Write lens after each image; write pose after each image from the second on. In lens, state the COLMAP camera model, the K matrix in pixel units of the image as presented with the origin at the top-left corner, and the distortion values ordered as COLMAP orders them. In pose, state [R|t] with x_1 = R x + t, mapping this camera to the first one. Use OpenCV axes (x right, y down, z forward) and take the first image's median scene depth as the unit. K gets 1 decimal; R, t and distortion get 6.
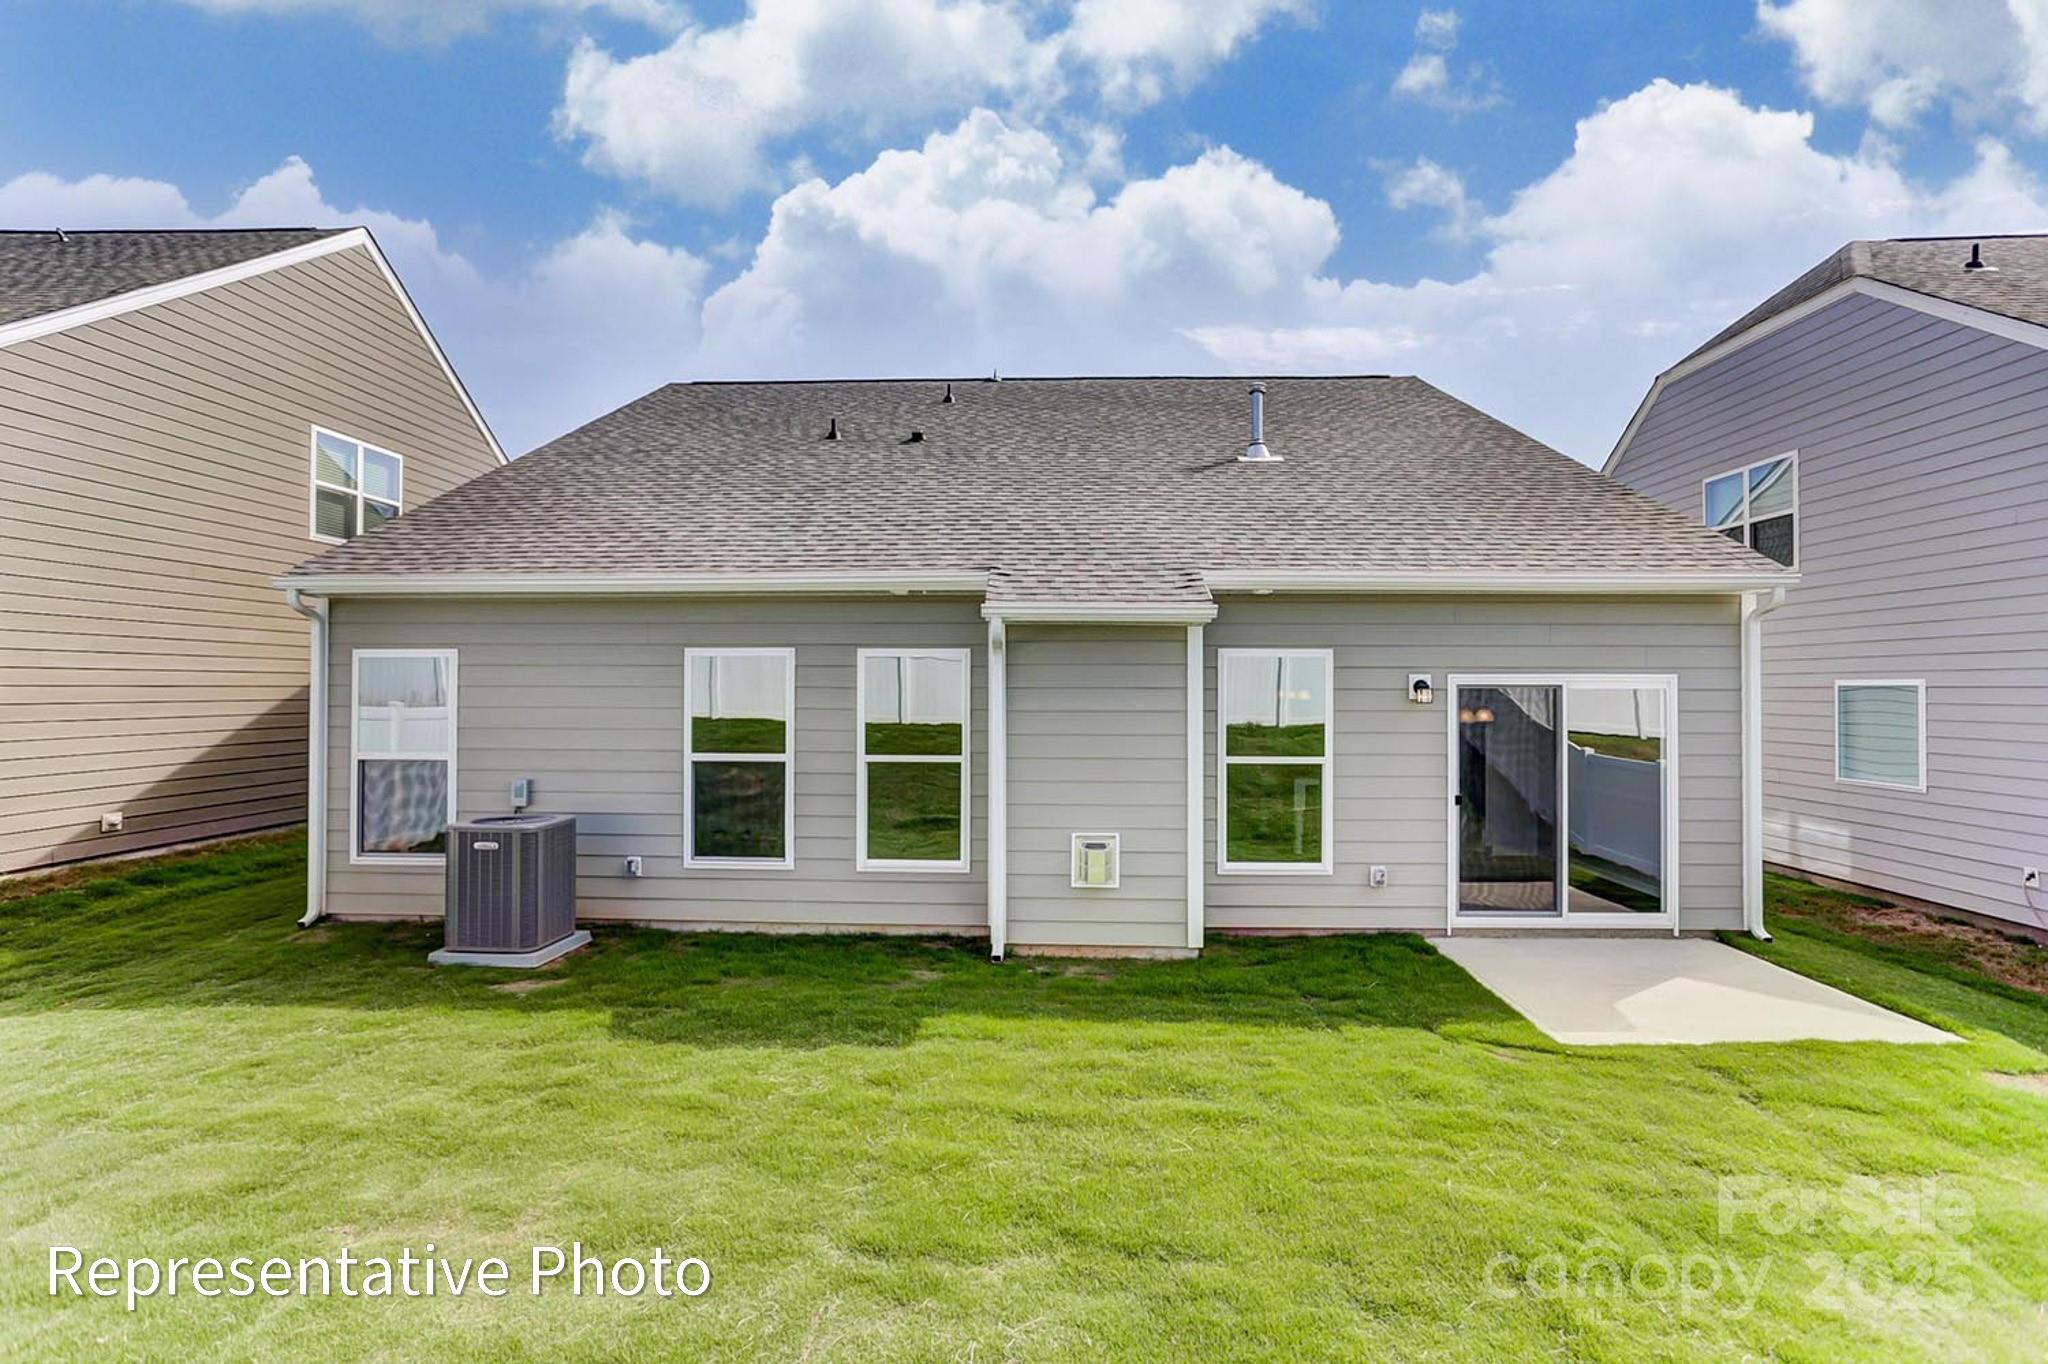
lens RADIAL K [[996.8, 0, 1024.0], [0, 996.8, 682.0], [0, 0, 1]] dist [-0.009437, 0.000656]
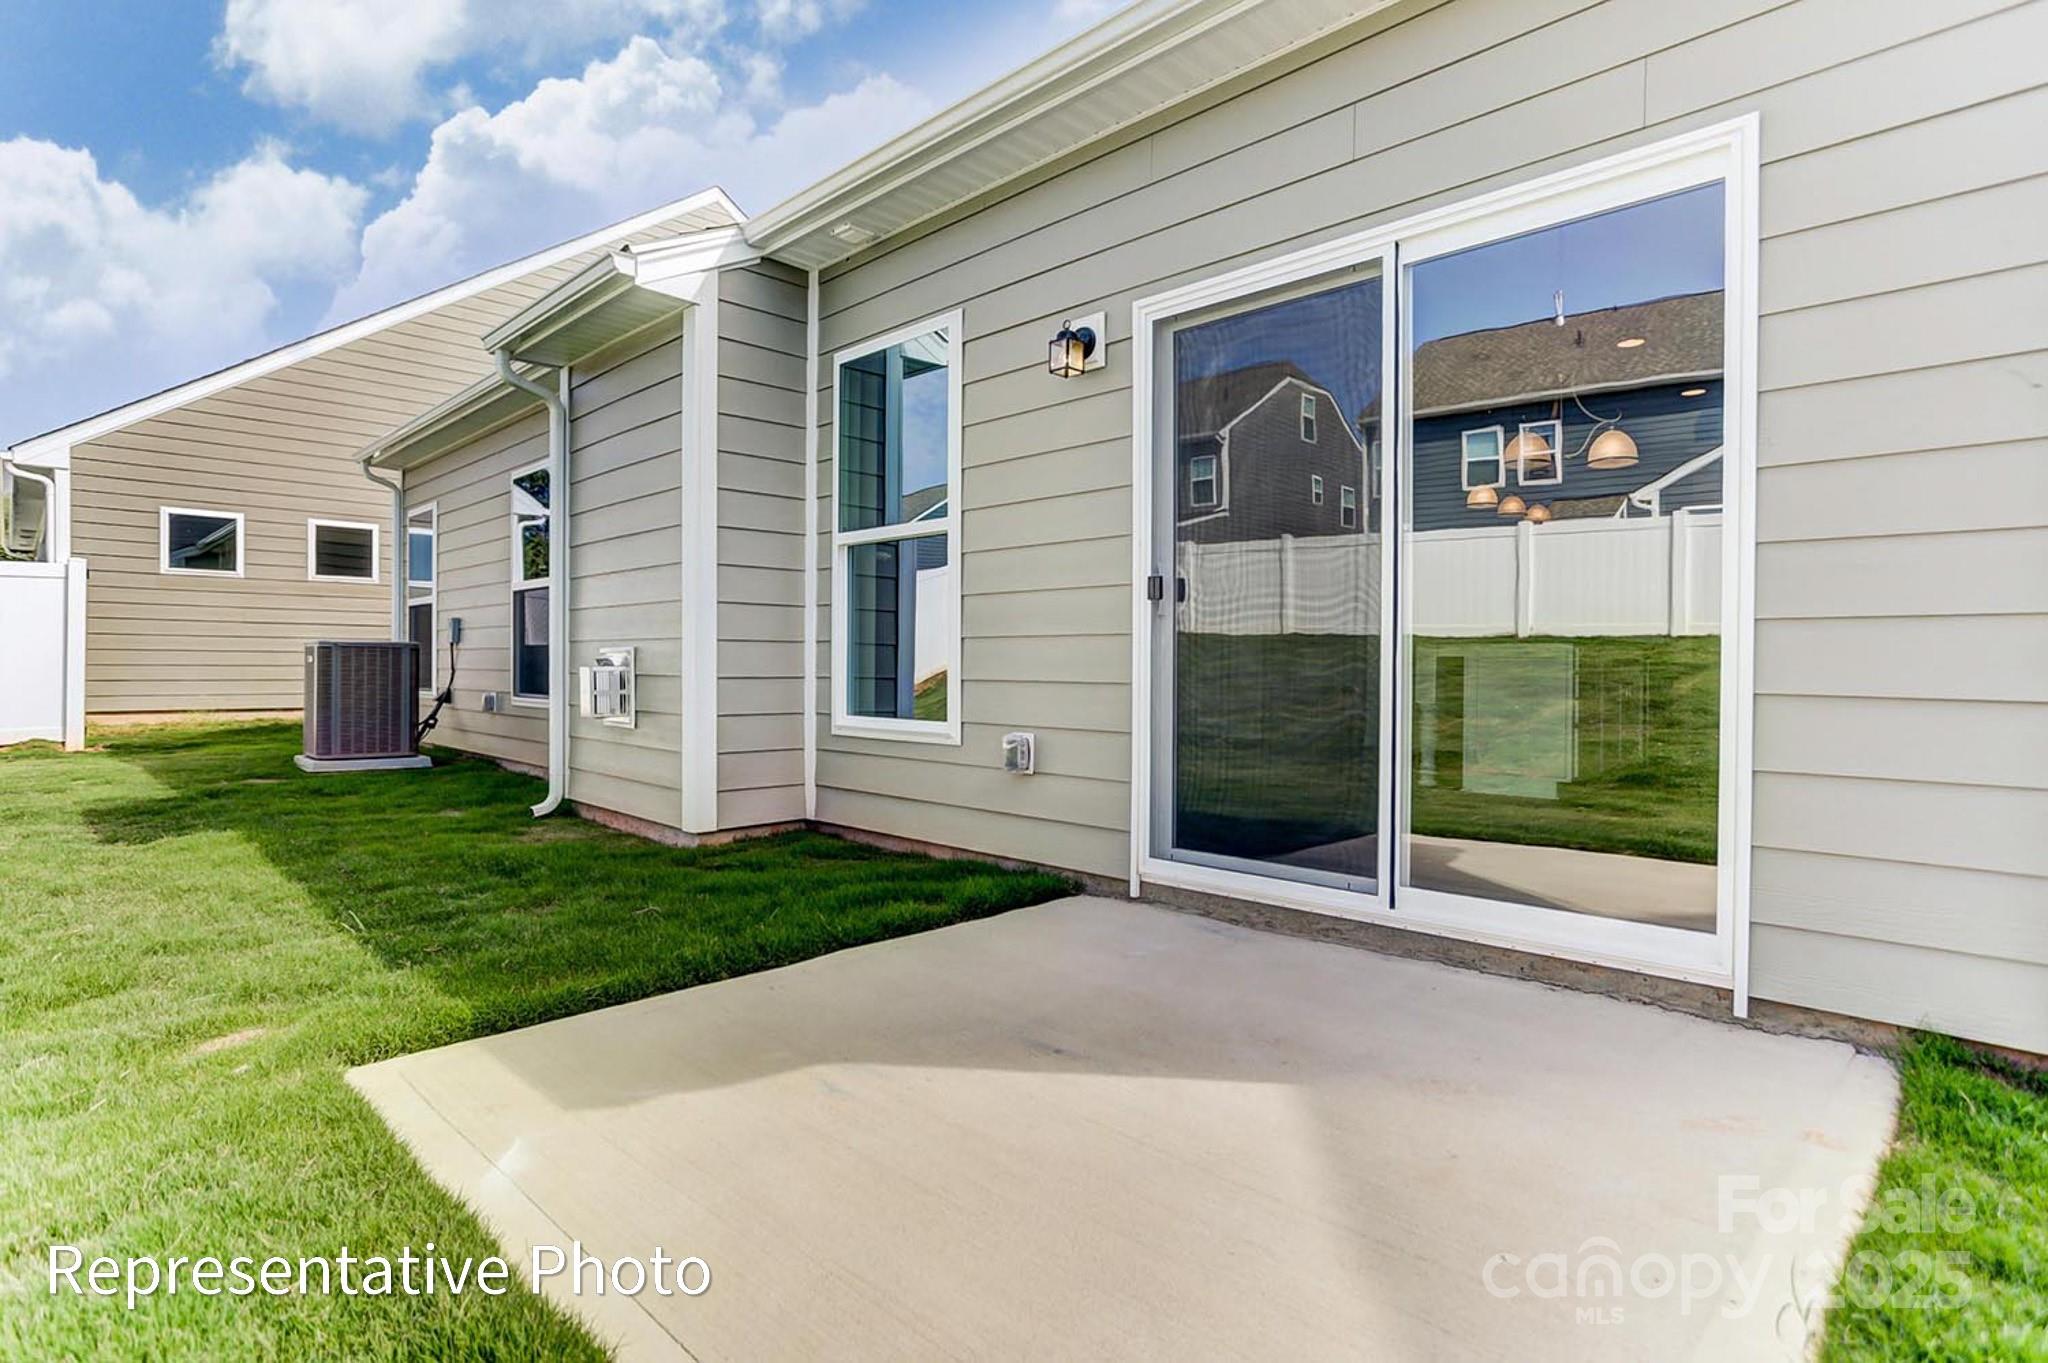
lens RADIAL K [[1034.4, 0, 1024.0], [0, 1034.4, 681.5], [0, 0, 1]] dist [-0.035964, 0.025072]
pose [[0.732499, 0.012718, -0.680649, 0.682767], [0.007117, 0.999628, 0.026338, 0.143288], [0.680731, -0.024137, 0.732136, 0.618301]]
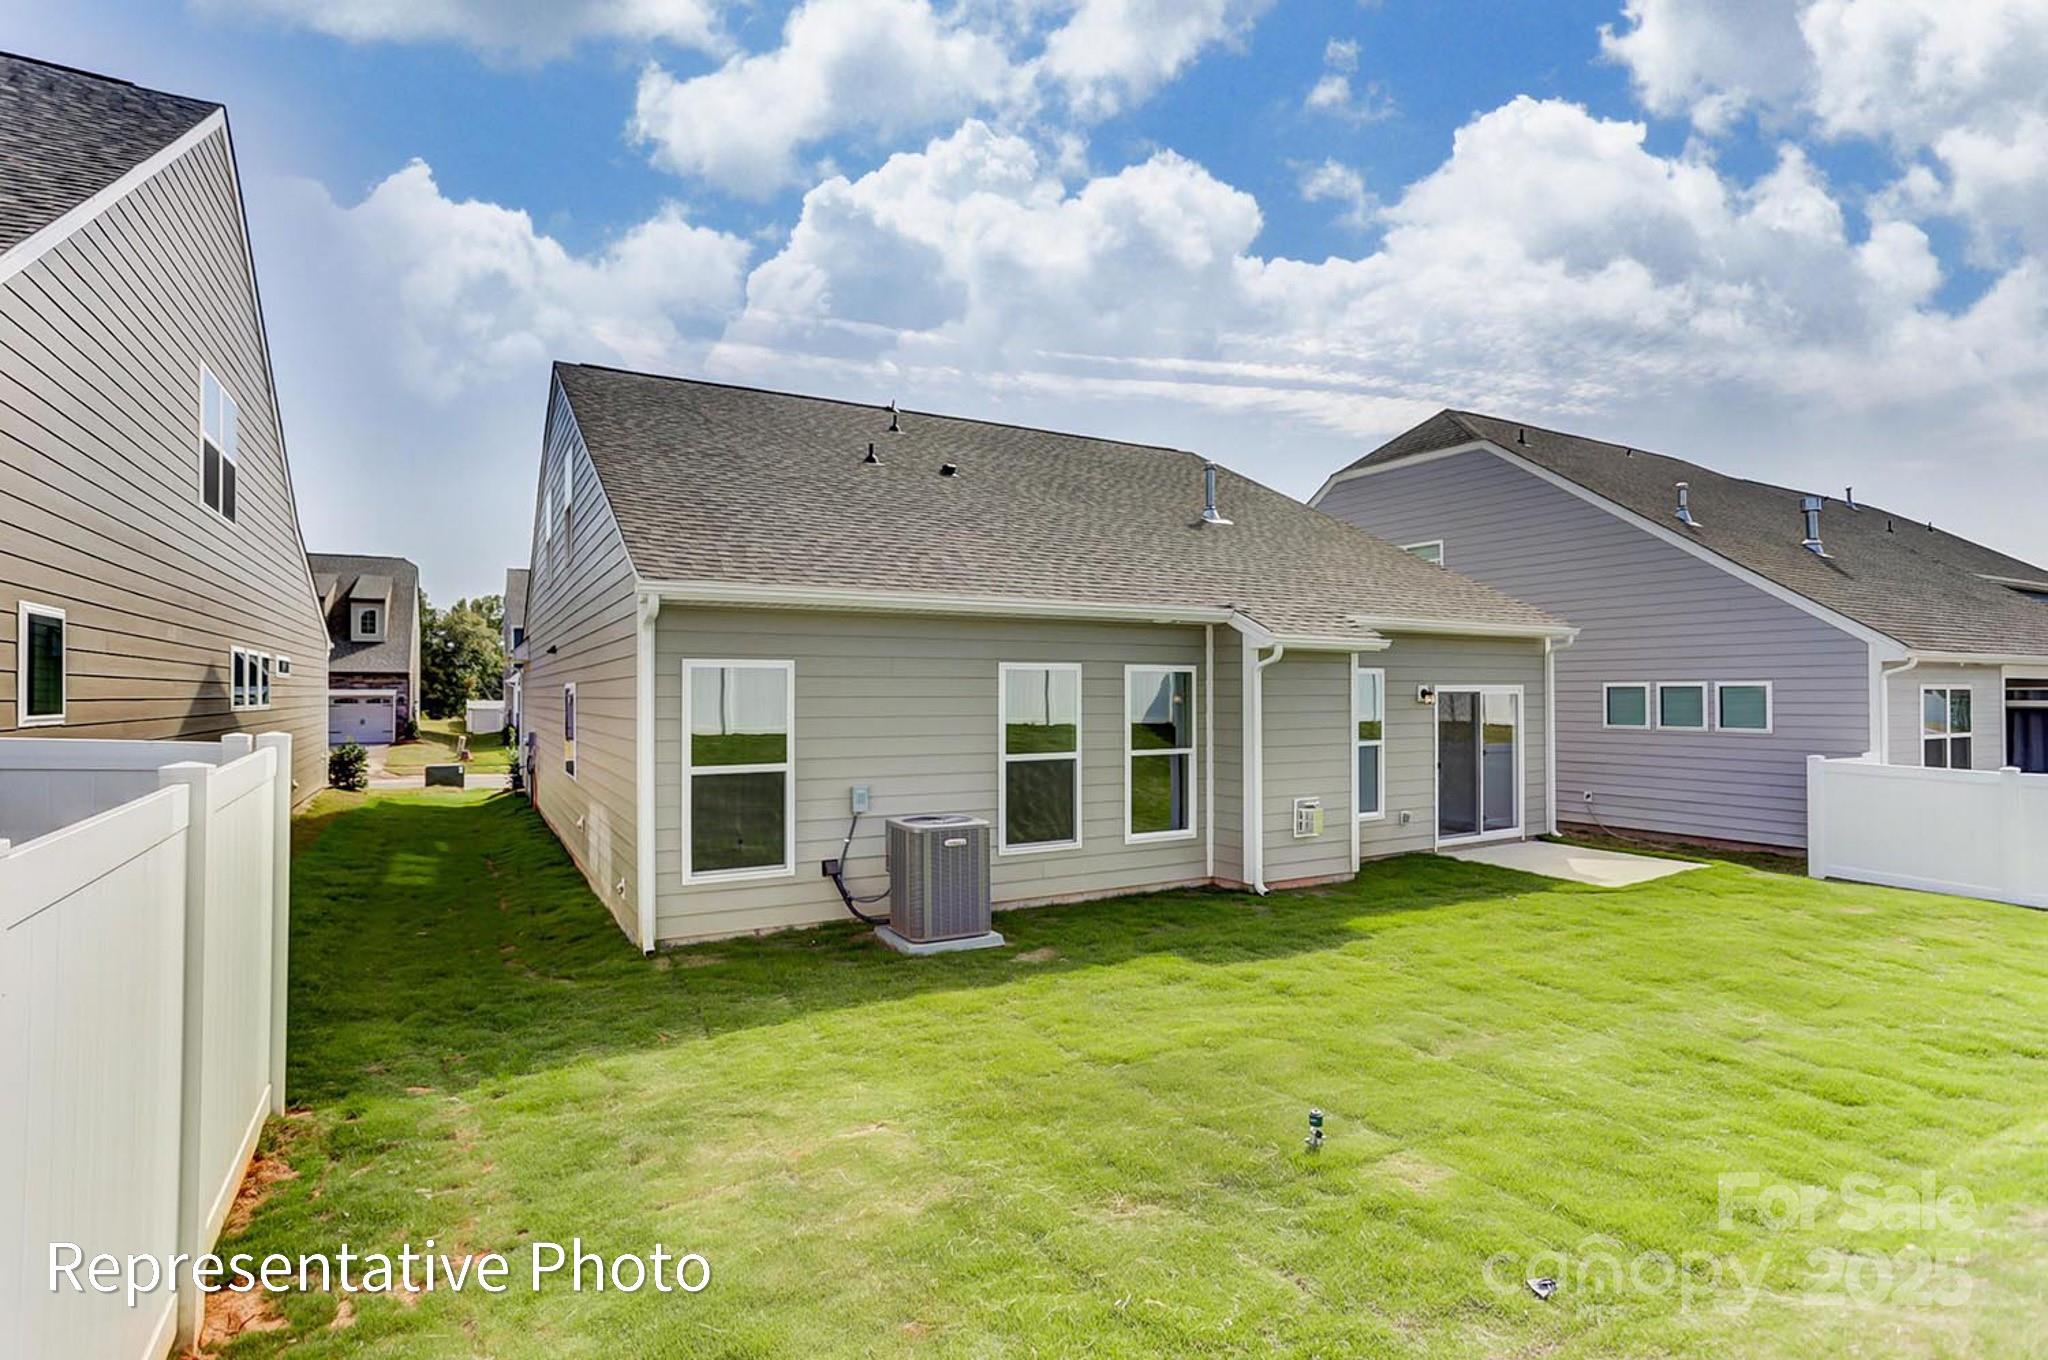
lens RADIAL K [[984.9, 0, 1028.3], [0, 984.9, 709.4], [0, 0, 1]] dist [-0.012020, 0.000168]
pose [[0.847726, -0.013325, 0.530267, -0.913868], [0.003288, 0.999797, 0.019867, -0.002734], [-0.530425, -0.015098, 0.847598, 0.030375]]
